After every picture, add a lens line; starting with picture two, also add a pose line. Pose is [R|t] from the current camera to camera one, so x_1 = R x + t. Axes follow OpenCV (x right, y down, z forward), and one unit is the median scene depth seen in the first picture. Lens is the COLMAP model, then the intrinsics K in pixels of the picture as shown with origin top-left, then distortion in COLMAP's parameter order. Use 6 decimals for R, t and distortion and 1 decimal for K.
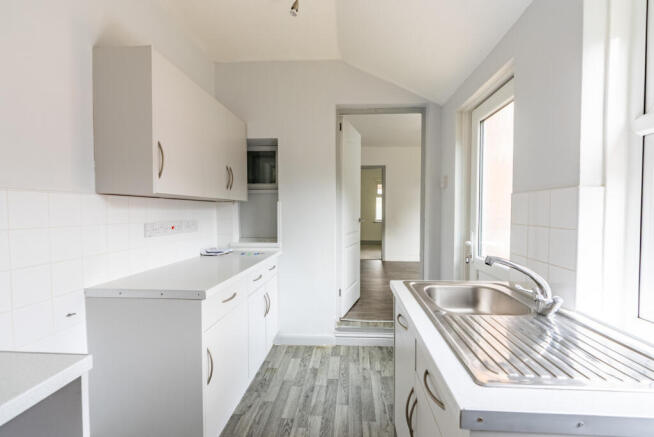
lens RADIAL K [[310.5, 0, 328.3], [0, 310.5, 219.7], [0, 0, 1]] dist [-0.004789, 0.000300]
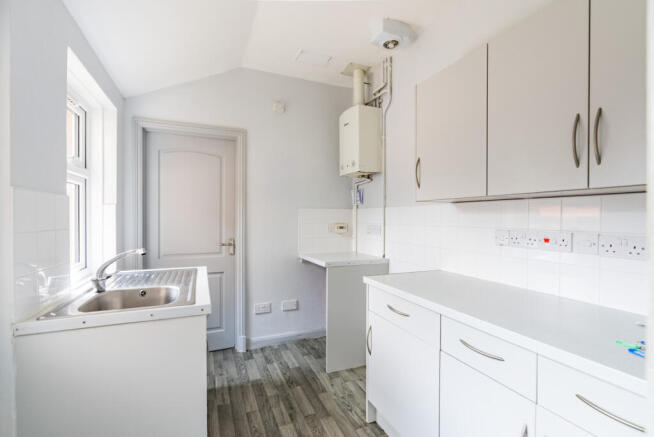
lens RADIAL K [[310.5, 0, 328.9], [0, 310.5, 219.6], [0, 0, 1]] dist [-0.004789, 0.000300]
pose [[-0.895964, -0.001227, -0.444126, 0.255279], [-0.011860, 0.999706, 0.021164, -0.035169], [0.443969, 0.024229, -0.895714, 1.897763]]
